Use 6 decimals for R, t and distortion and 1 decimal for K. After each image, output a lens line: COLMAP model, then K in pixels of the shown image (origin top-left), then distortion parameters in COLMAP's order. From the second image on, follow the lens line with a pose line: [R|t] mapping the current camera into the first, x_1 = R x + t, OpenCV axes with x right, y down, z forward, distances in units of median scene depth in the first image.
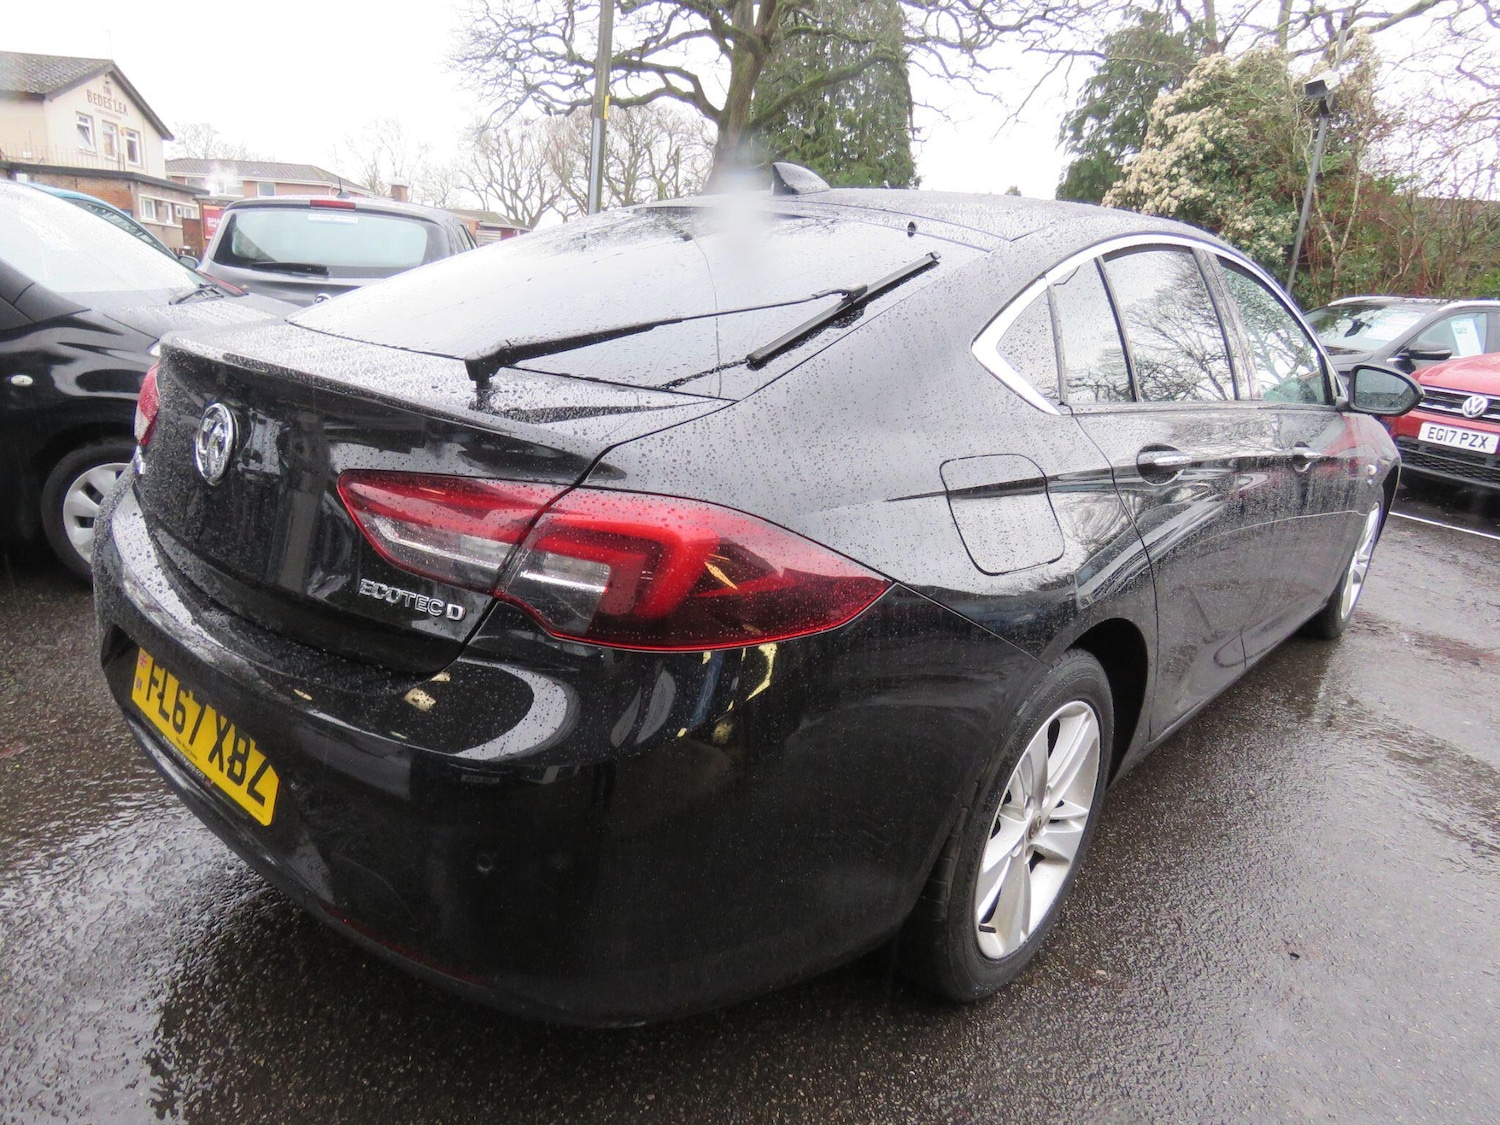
lens RADIAL K [[981.3, 0, 741.8], [0, 981.3, 553.7], [0, 0, 1]] dist [-0.018022, 0.014730]
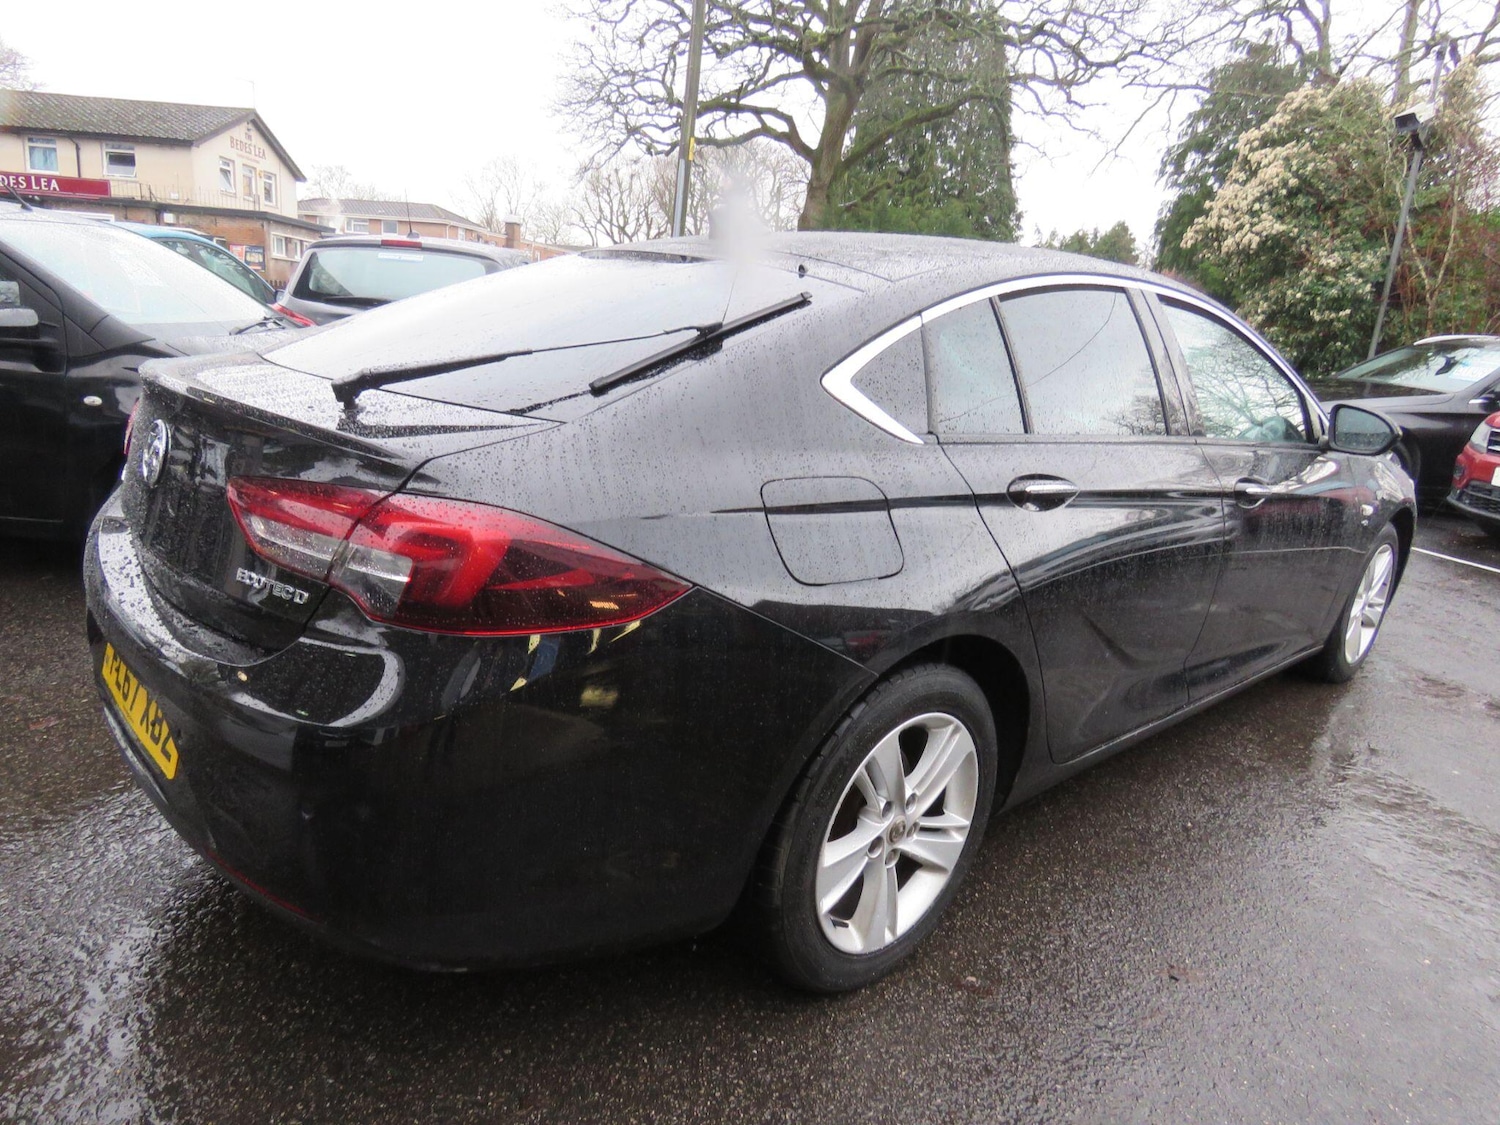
lens RADIAL K [[981.3, 0, 741.3], [0, 981.3, 555.7], [0, 0, 1]] dist [-0.018022, 0.014730]
pose [[0.994636, 0.029378, -0.099178, 0.095526], [-0.032426, 0.999046, -0.029265, 0.007593], [0.098224, 0.032324, 0.994639, -0.032640]]
